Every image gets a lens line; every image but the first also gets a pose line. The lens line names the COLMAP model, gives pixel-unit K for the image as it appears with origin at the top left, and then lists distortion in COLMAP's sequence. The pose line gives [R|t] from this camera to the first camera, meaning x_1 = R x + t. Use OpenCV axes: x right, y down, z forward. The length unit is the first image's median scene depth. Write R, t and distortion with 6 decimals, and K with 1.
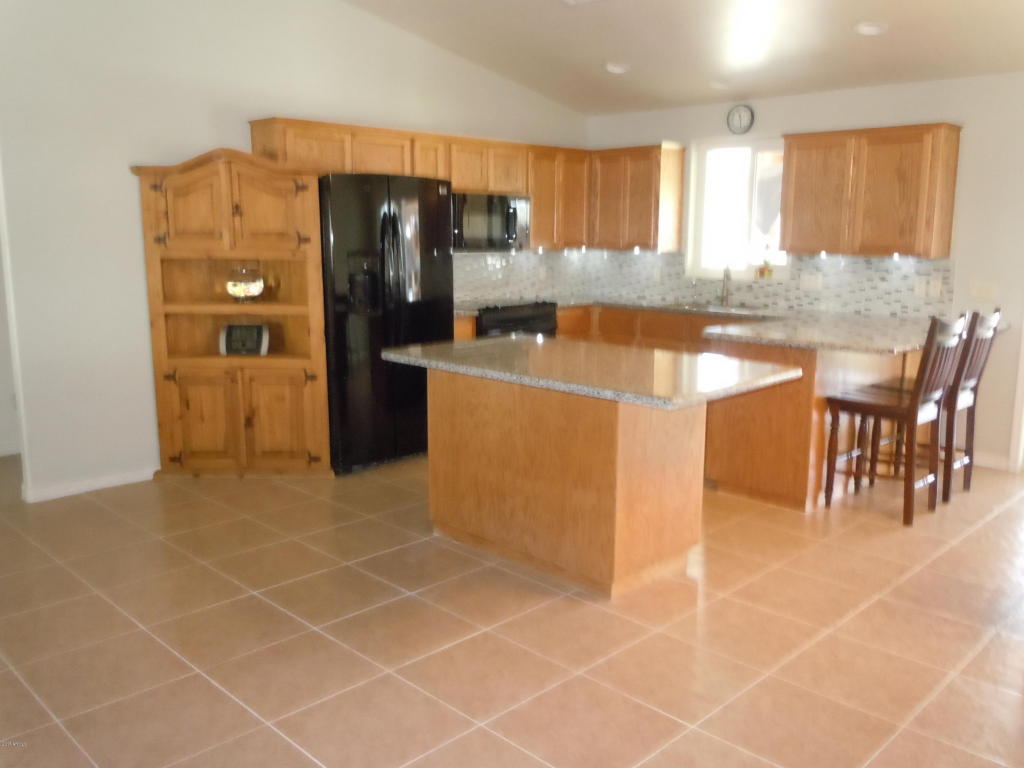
lens RADIAL K [[900.6, 0, 512.0], [0, 900.6, 384.0], [0, 0, 1]] dist [0.007910, 0.004634]
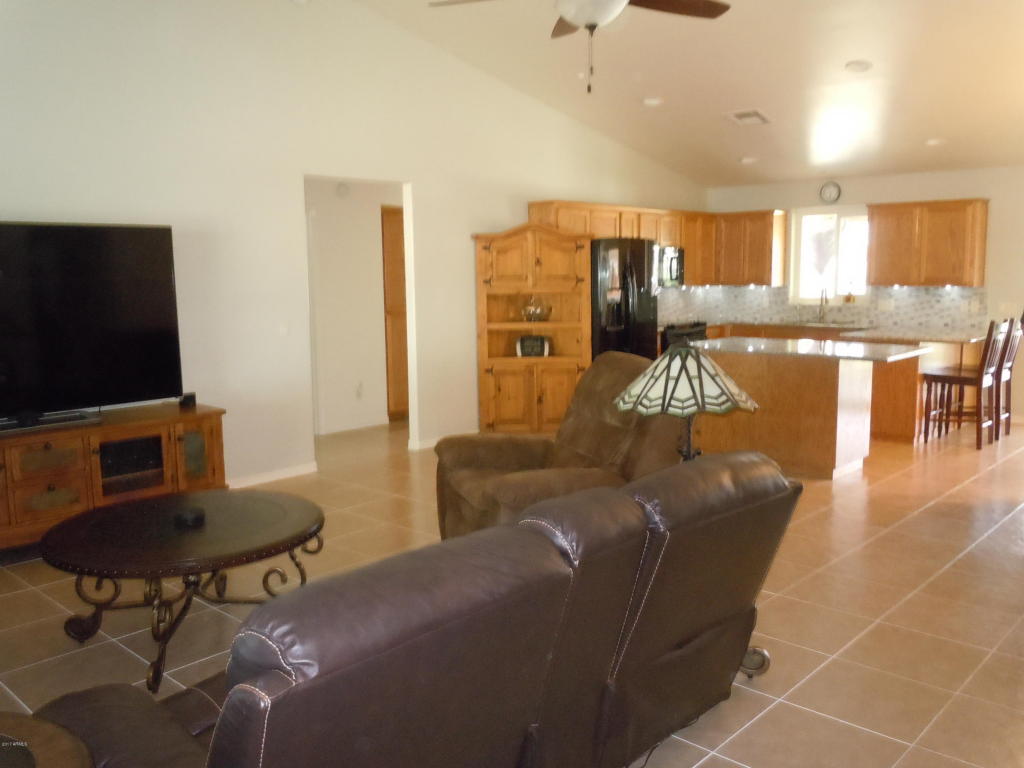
lens RADIAL K [[864.5, 0, 512.0], [0, 864.5, 384.0], [0, 0, 1]] dist [0.050762, -0.119382]
pose [[0.999484, -0.018415, 0.026301, -0.374053], [0.019554, 0.998851, -0.043754, 0.077791], [-0.025465, 0.044246, 0.998696, -0.457786]]
